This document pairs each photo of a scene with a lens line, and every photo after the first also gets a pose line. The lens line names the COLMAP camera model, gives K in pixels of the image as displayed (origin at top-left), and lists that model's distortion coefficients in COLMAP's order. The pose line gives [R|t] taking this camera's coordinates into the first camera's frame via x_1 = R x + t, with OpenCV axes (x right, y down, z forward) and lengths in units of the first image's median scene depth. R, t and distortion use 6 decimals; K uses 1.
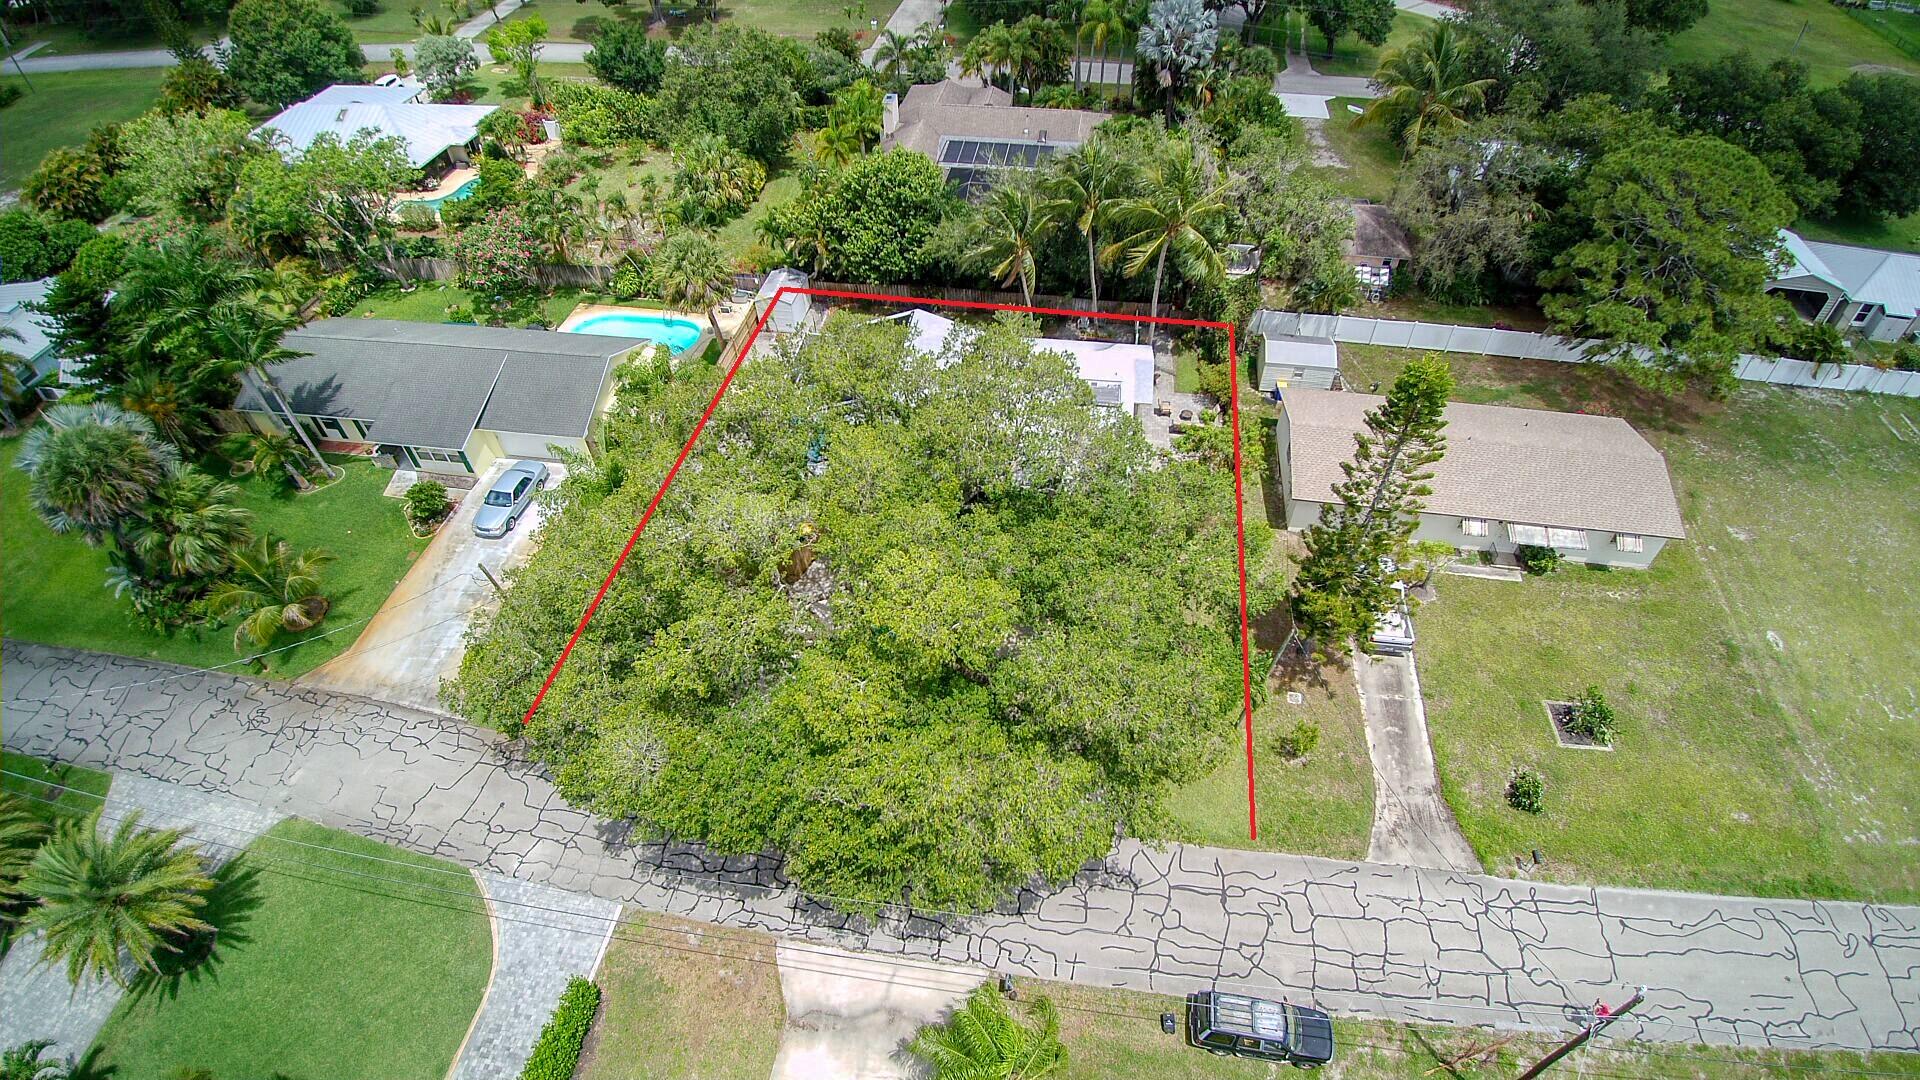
lens RADIAL K [[916.5, 0, 992.8], [0, 916.5, 535.7], [0, 0, 1]] dist [-0.033629, -0.015664]
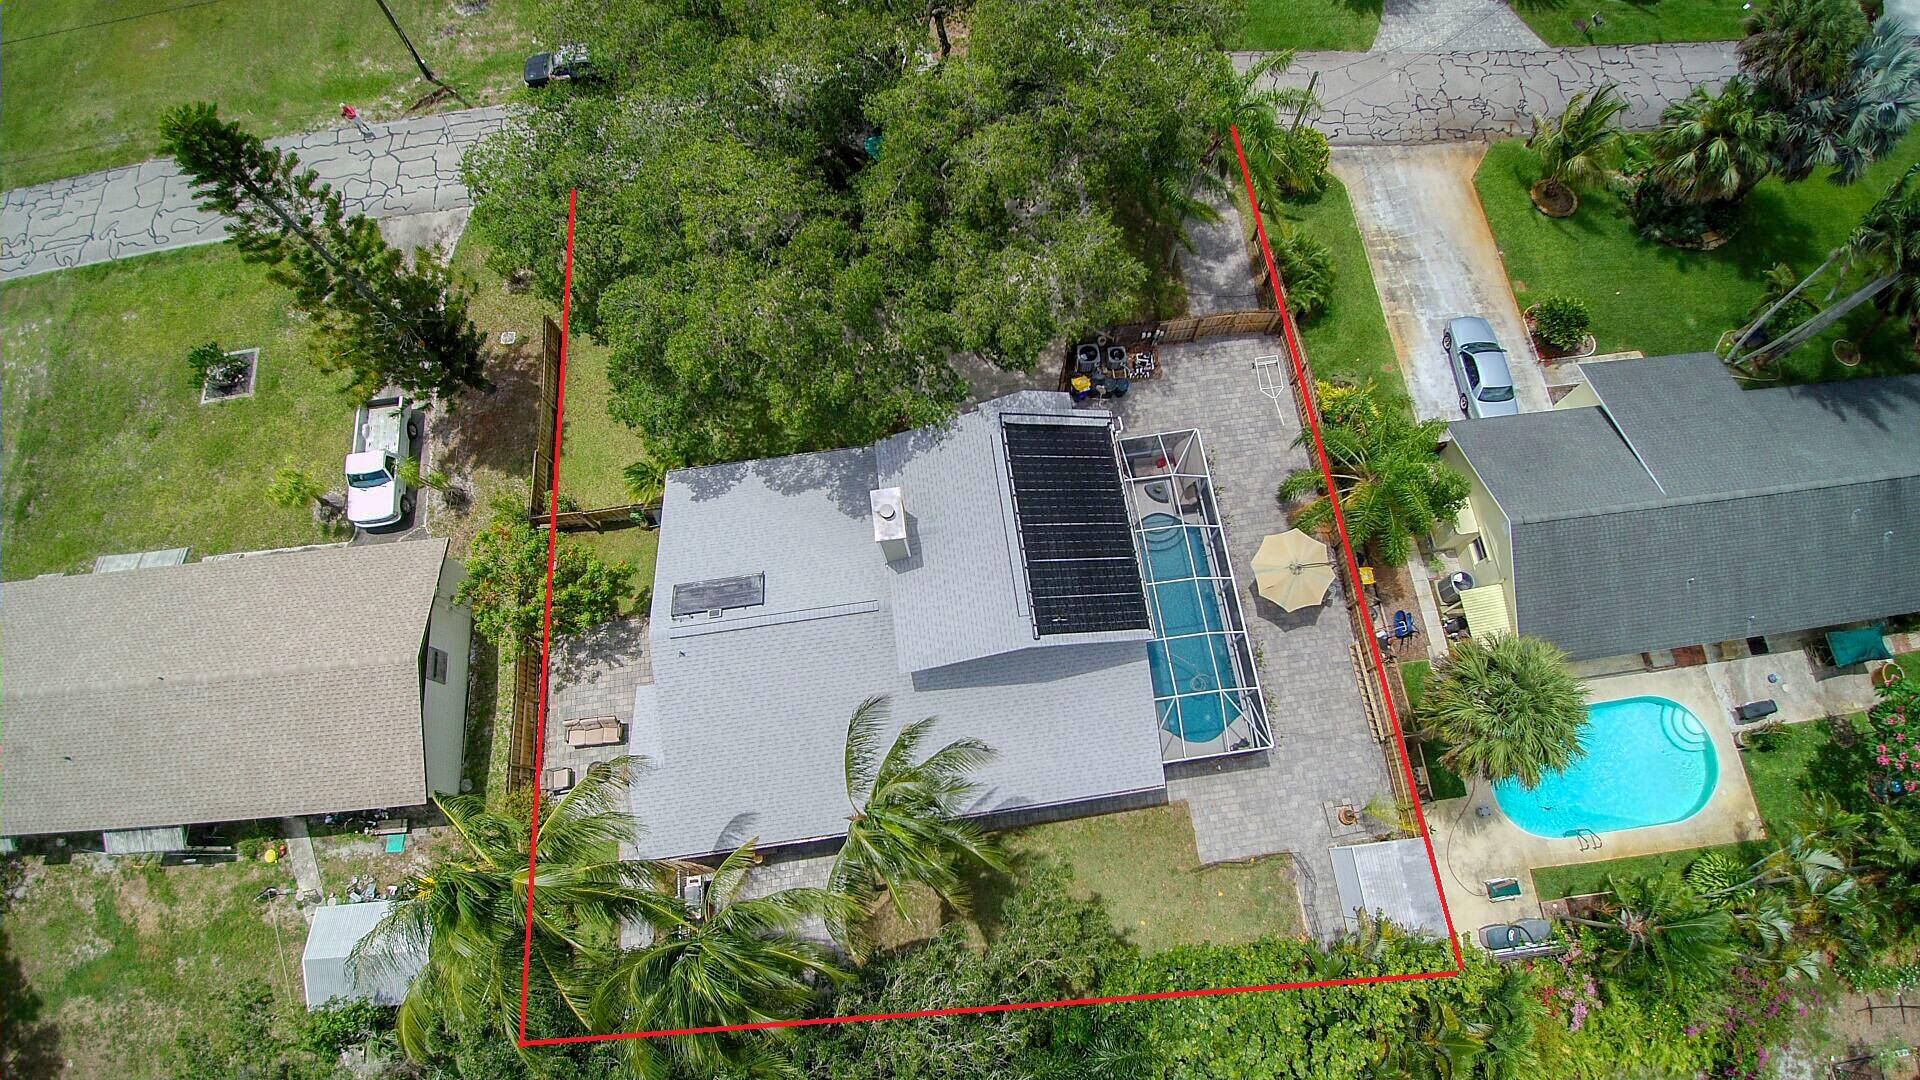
lens RADIAL K [[916.5, 0, 992.8], [0, 916.5, 535.7], [0, 0, 1]] dist [-0.033629, -0.015664]
pose [[-0.967915, 0.236630, -0.084540, -0.024253], [-0.179791, -0.417136, 0.890883, -0.561744], [0.175544, 0.877499, 0.446296, 0.554096]]
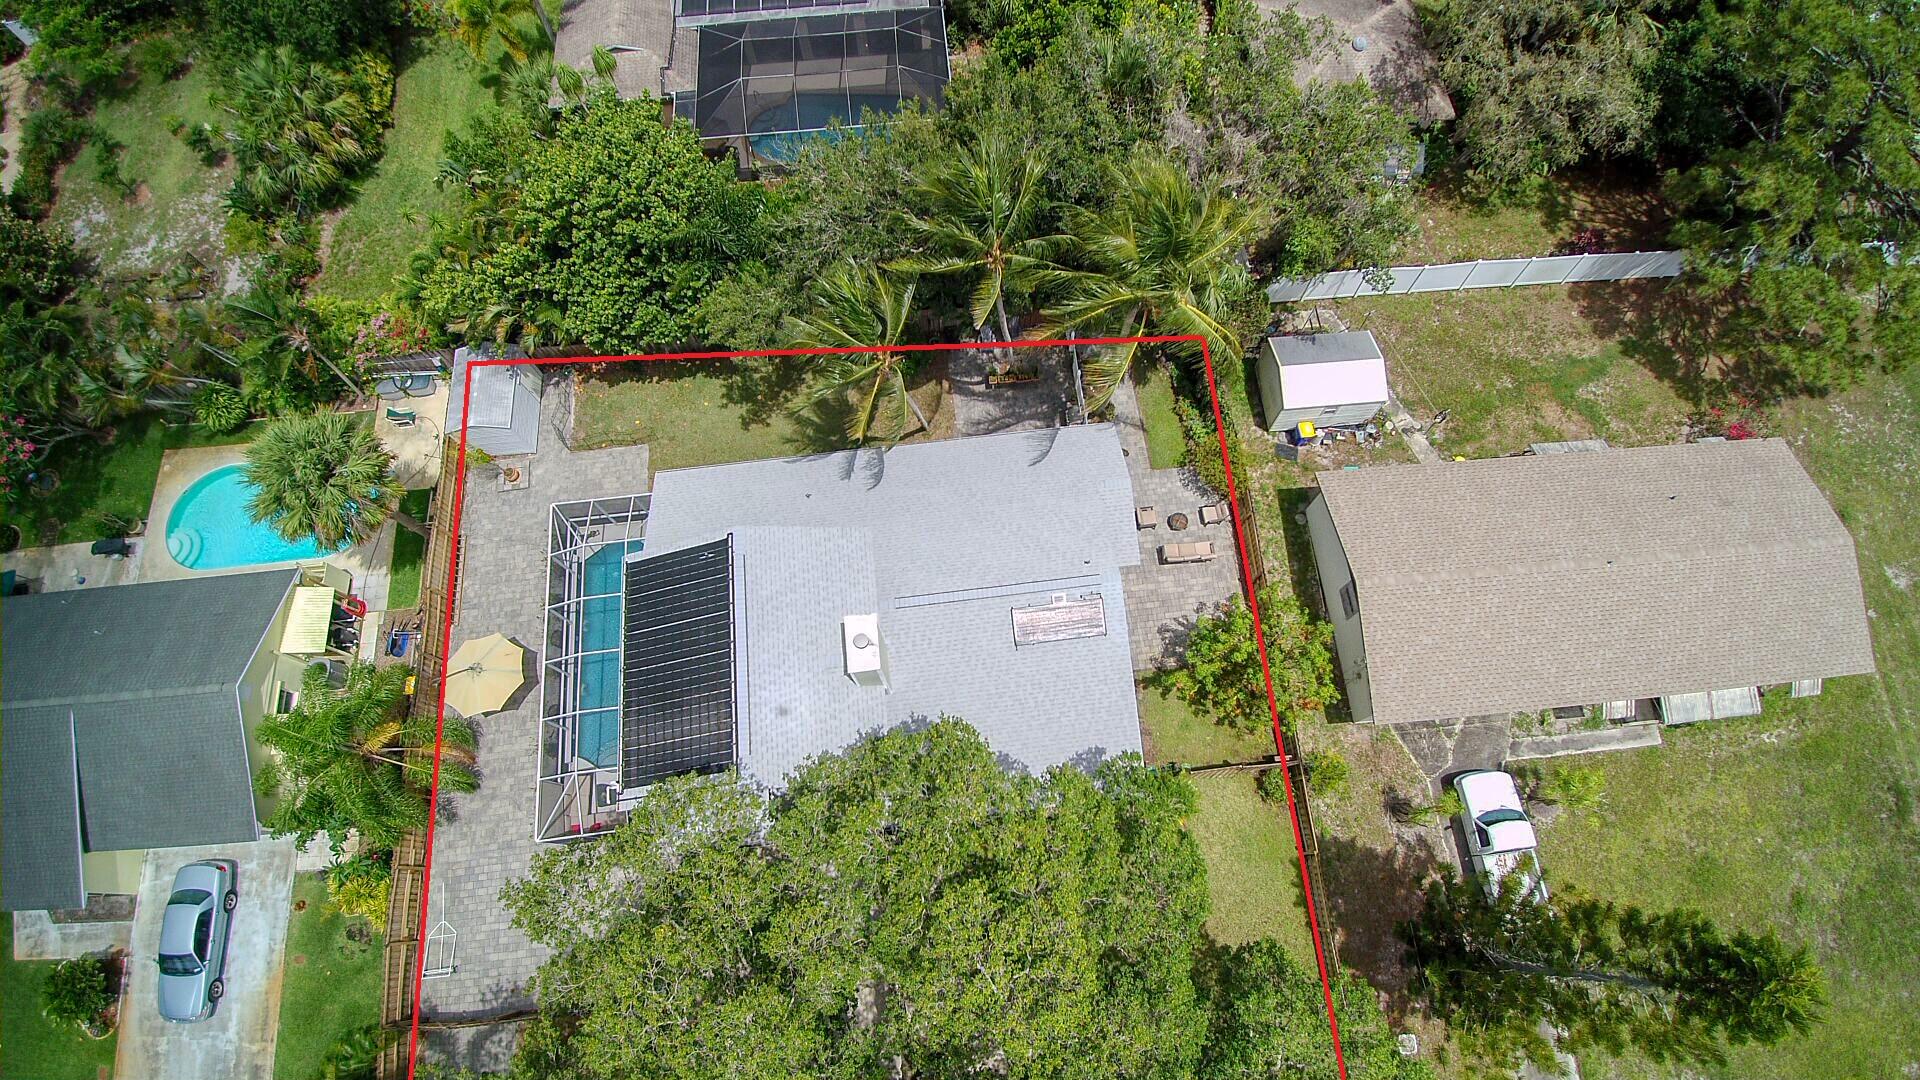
lens RADIAL K [[916.5, 0, 992.8], [0, 916.5, 535.7], [0, 0, 1]] dist [-0.033629, -0.015664]
pose [[0.972163, -0.216214, 0.090283, 0.016170], [0.162283, 0.899271, 0.406173, -0.358213], [-0.169009, -0.380215, 0.909325, 0.360047]]
